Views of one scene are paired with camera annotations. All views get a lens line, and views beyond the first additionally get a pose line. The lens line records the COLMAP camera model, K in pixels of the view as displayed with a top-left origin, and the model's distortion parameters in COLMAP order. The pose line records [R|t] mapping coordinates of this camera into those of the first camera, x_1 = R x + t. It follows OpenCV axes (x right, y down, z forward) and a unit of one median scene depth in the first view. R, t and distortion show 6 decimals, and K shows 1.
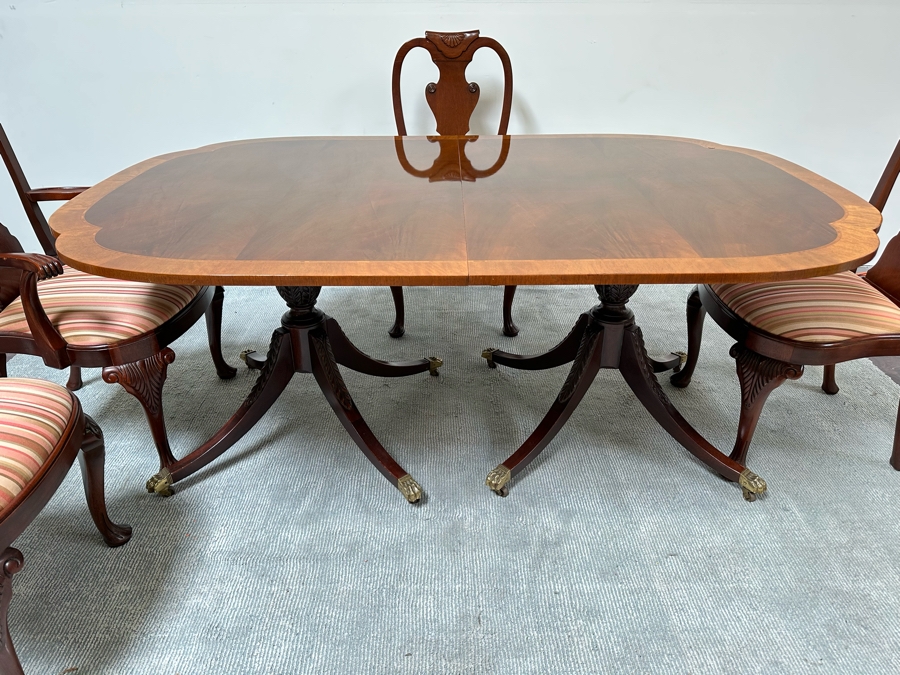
lens RADIAL K [[628.5, 0, 447.7], [0, 628.5, 338.8], [0, 0, 1]] dist [-0.002021, -0.001306]
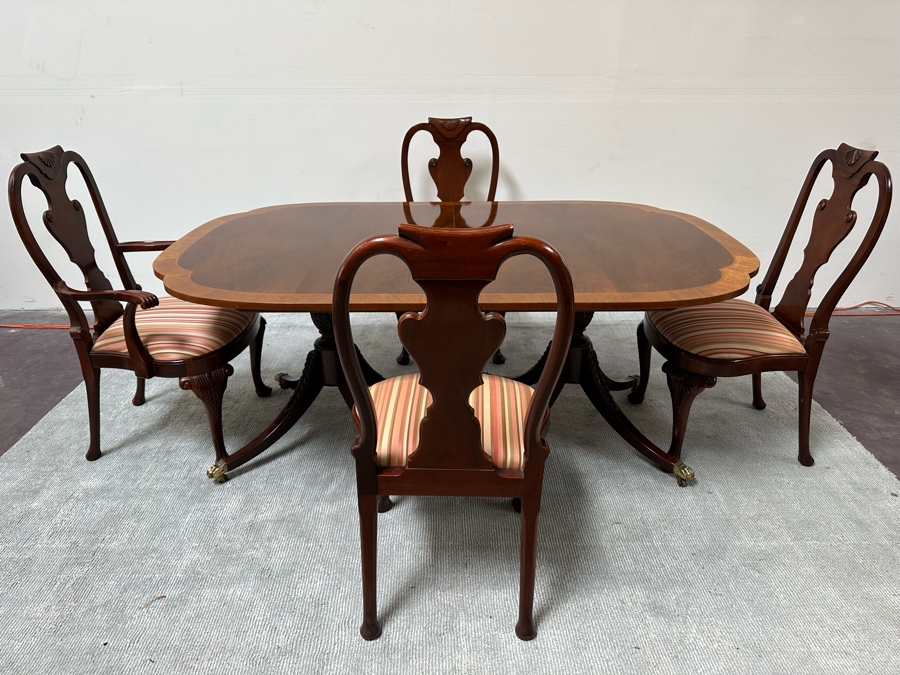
lens RADIAL K [[621.4, 0, 450.0], [0, 621.4, 337.5], [0, 0, 1]] dist [0.032196, -0.043561]
pose [[0.999997, 0.001879, -0.001337, 0.013762], [-0.001981, 0.996741, -0.080642, 0.061967], [0.001181, 0.080644, 0.996742, -0.284073]]
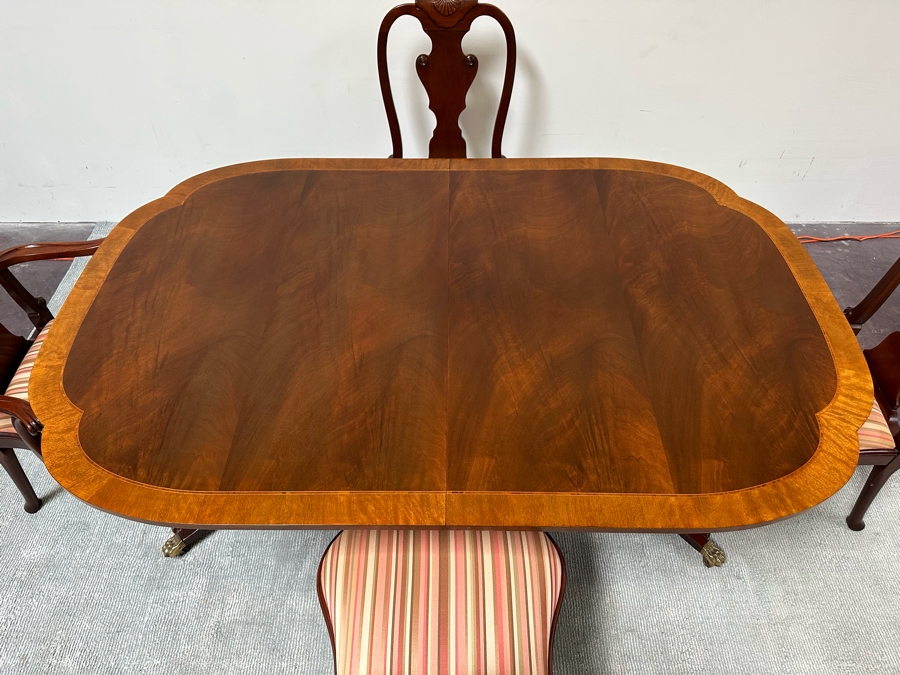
lens RADIAL K [[631.4, 0, 446.8], [0, 631.4, 336.1], [0, 0, 1]] dist [-0.009463, 0.003937]
pose [[0.999933, 0.008199, -0.008210, 0.027405], [-0.005146, 0.947552, 0.319560, -0.482893], [0.010399, -0.319496, 0.947531, 0.075706]]
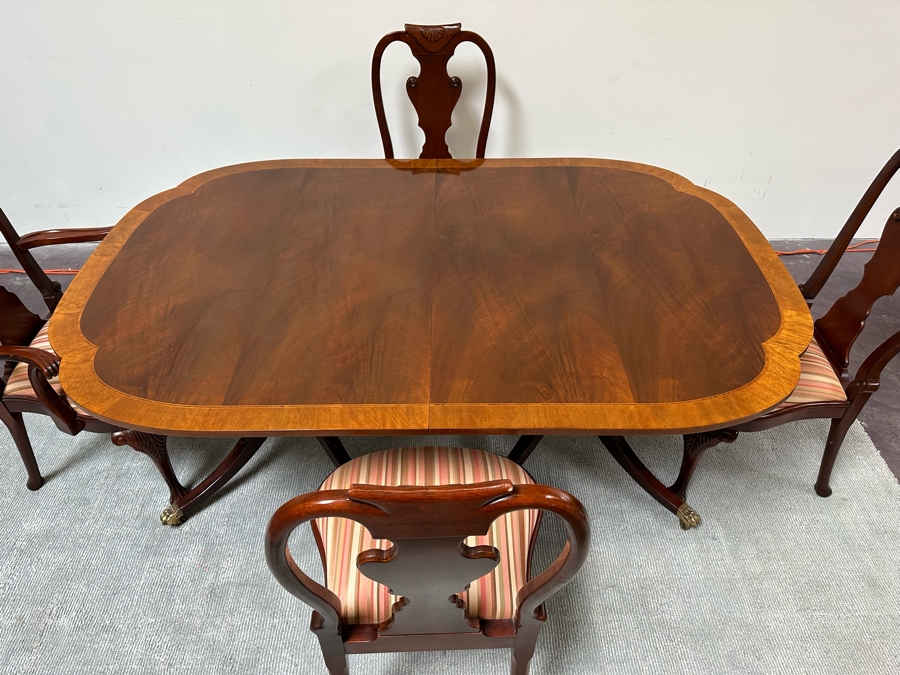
lens RADIAL K [[629.2, 0, 452.2], [0, 629.2, 335.2], [0, 0, 1]] dist [0.000837, -0.006324]
pose [[0.999980, 0.000575, 0.006322, 0.045992], [-0.001894, 0.977573, 0.210586, -0.337768], [-0.006059, -0.210594, 0.977555, -0.054832]]
